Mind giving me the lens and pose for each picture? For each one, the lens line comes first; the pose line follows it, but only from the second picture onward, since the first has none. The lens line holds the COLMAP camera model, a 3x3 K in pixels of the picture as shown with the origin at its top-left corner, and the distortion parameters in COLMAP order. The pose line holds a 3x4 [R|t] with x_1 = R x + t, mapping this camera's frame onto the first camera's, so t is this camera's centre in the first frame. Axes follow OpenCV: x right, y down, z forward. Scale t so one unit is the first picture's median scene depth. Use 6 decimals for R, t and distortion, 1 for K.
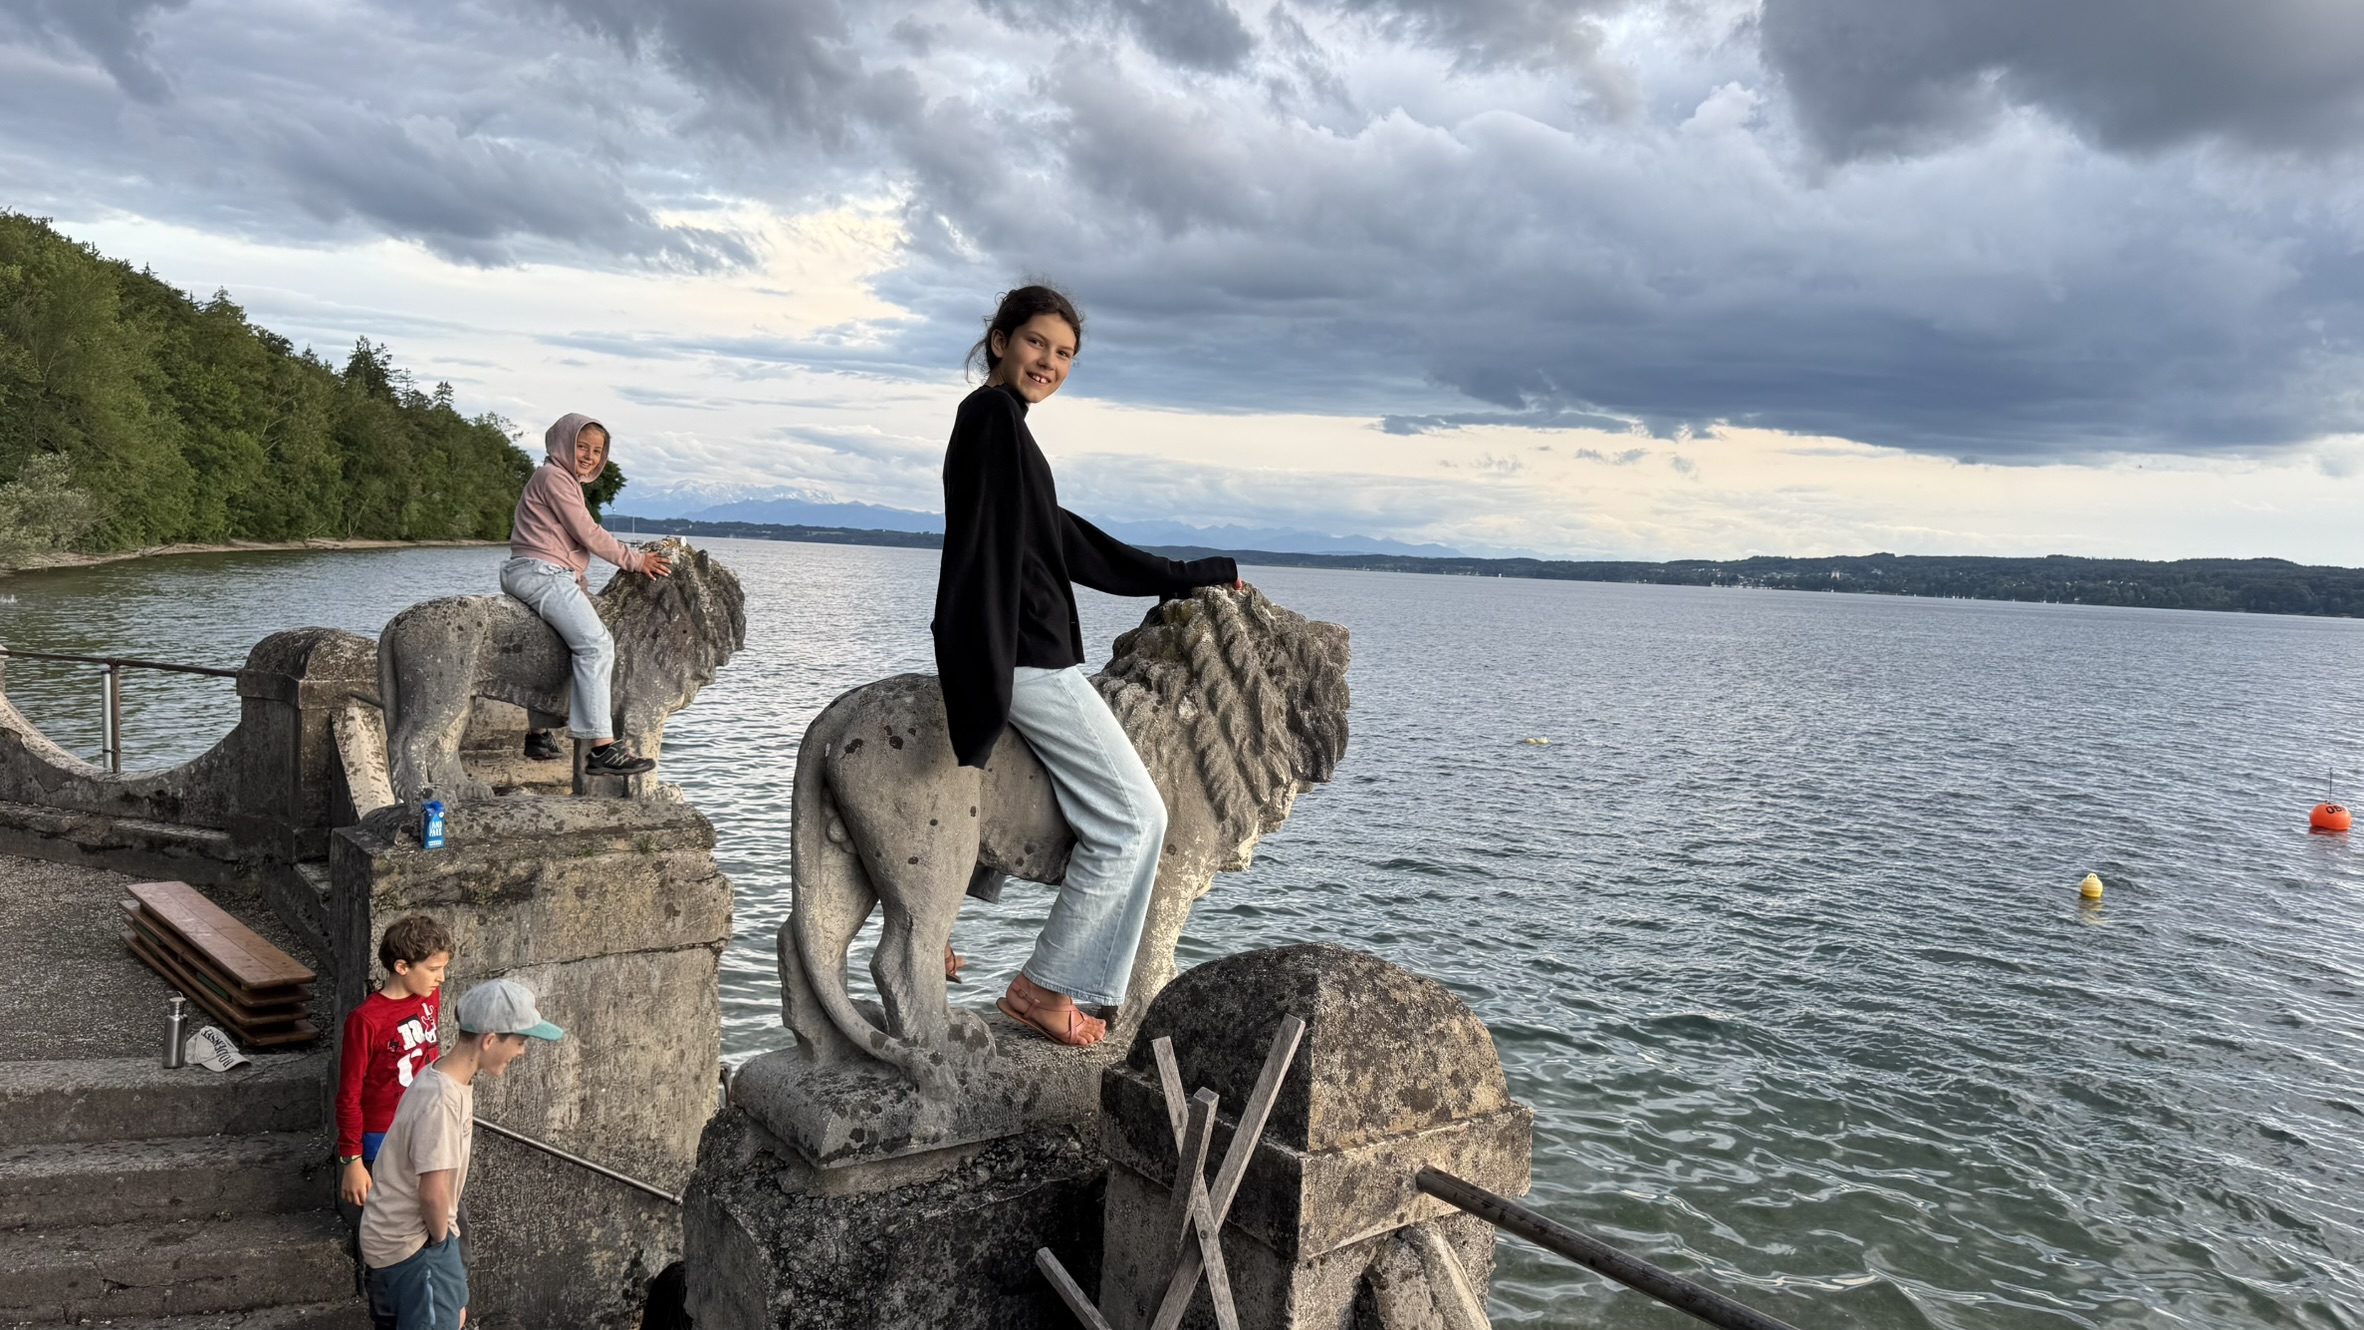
lens RADIAL K [[1721.3, 0, 1182.0], [0, 1721.3, 665.0], [0, 0, 1]] dist [0.106607, -0.214540]
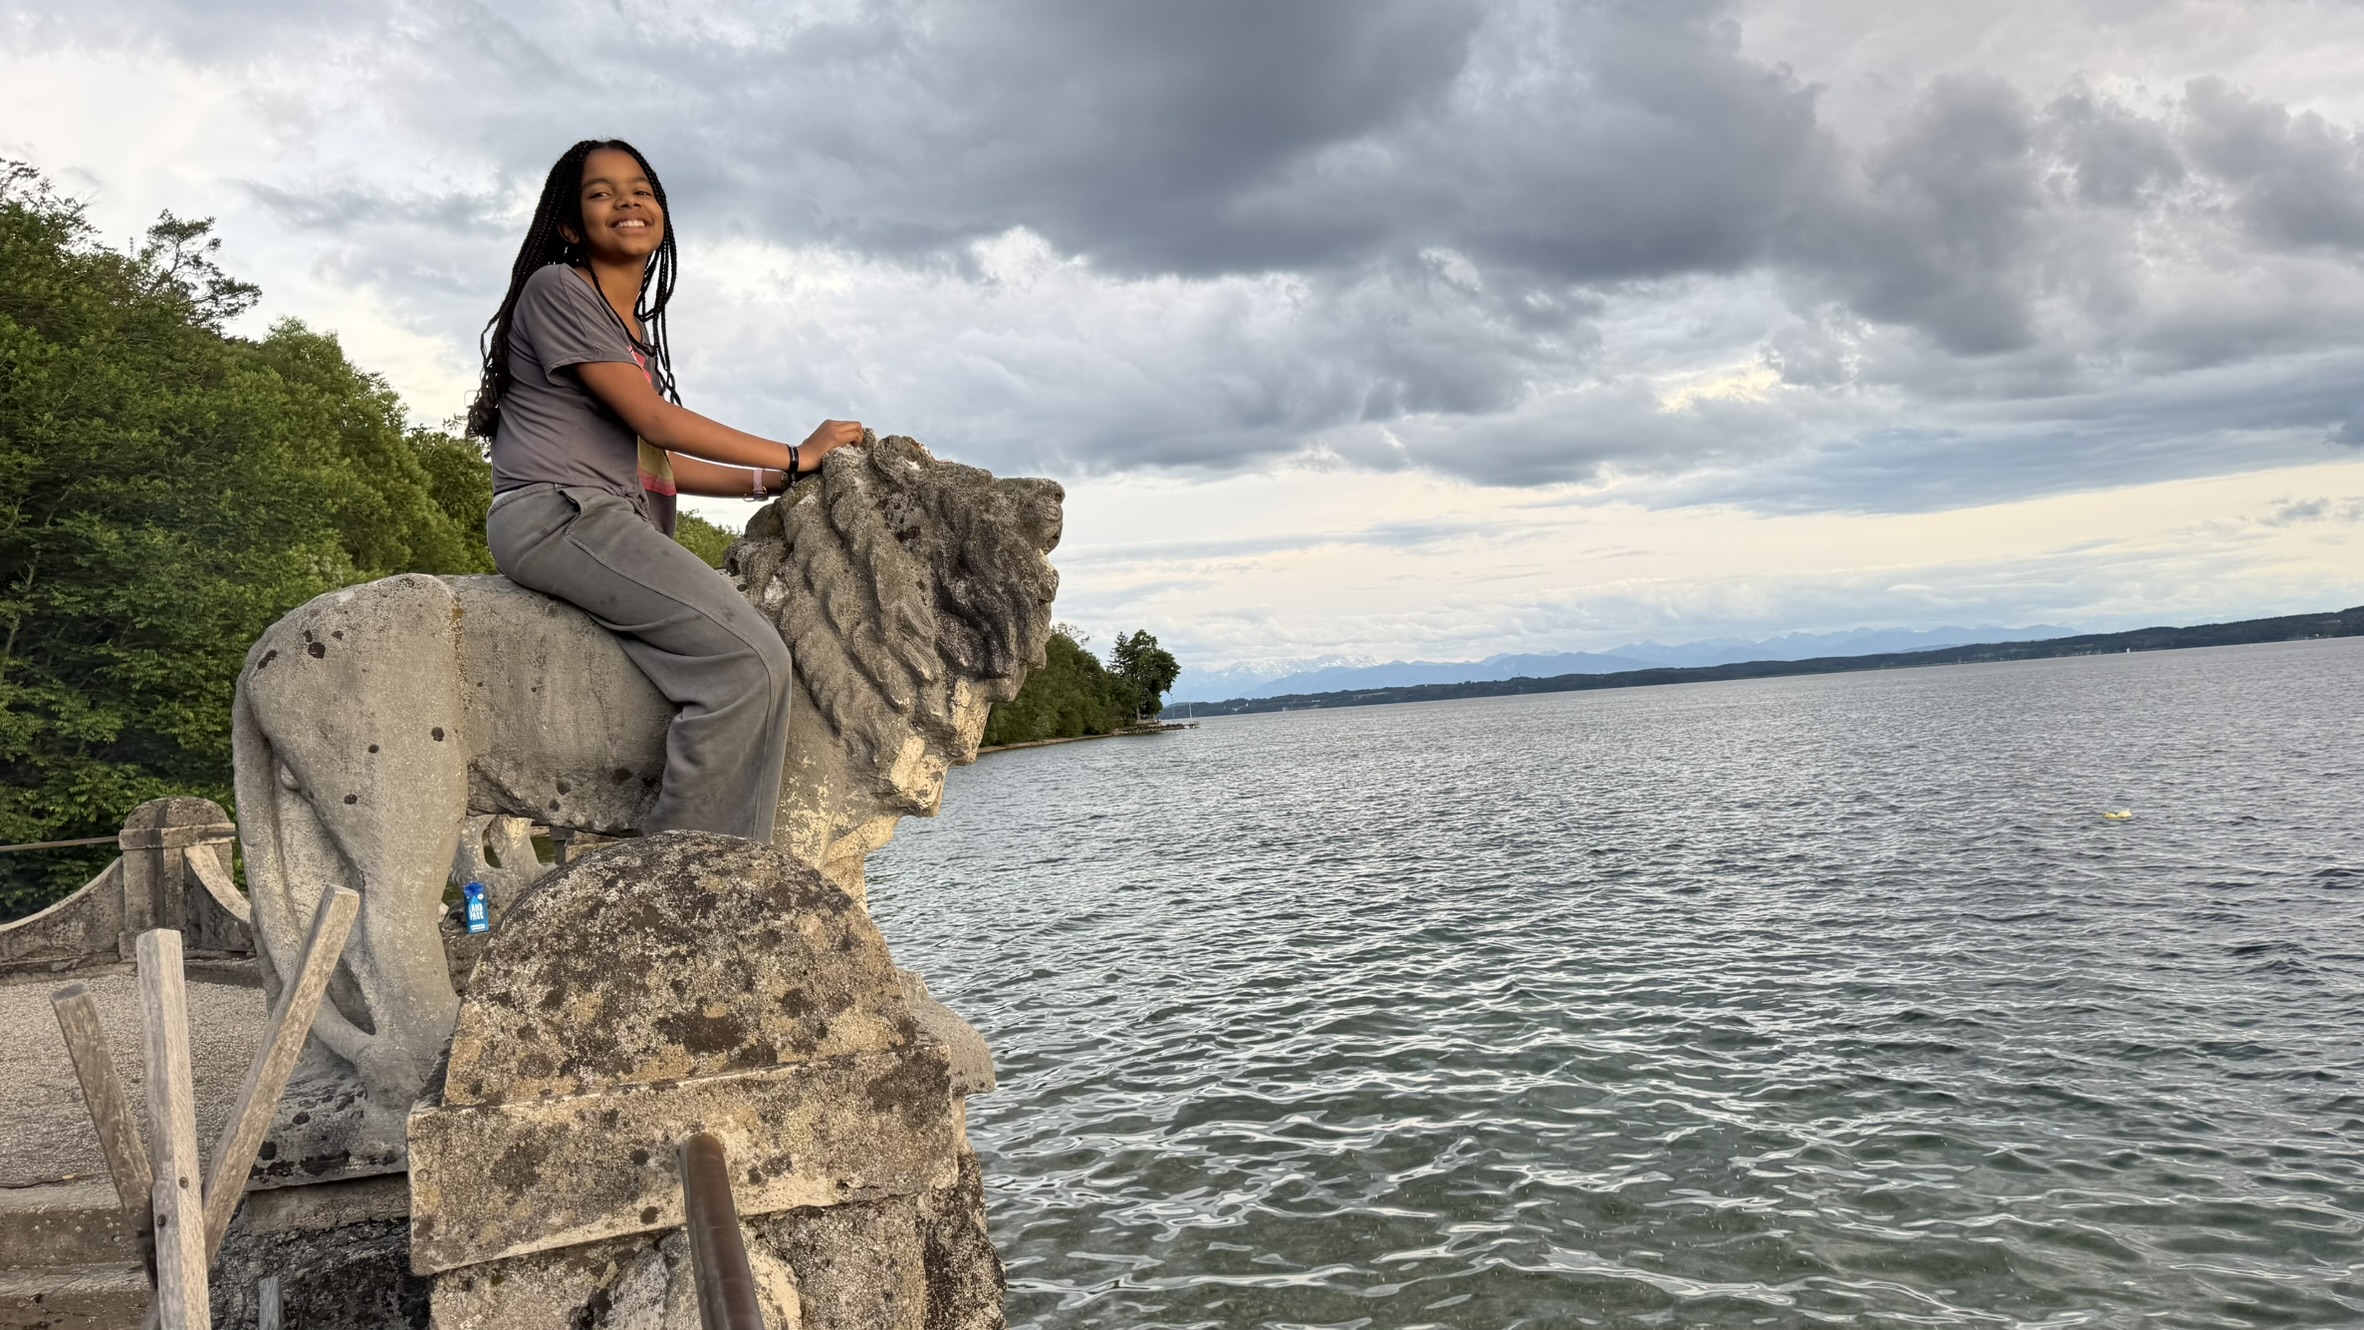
lens RADIAL K [[1721.3, 0, 1182.0], [0, 1721.3, 665.0], [0, 0, 1]] dist [0.106607, -0.214540]
pose [[0.942551, -0.124762, -0.309891, 0.457832], [0.097313, 0.989954, -0.102571, 0.173741], [0.319575, 0.066522, 0.945223, 0.379847]]
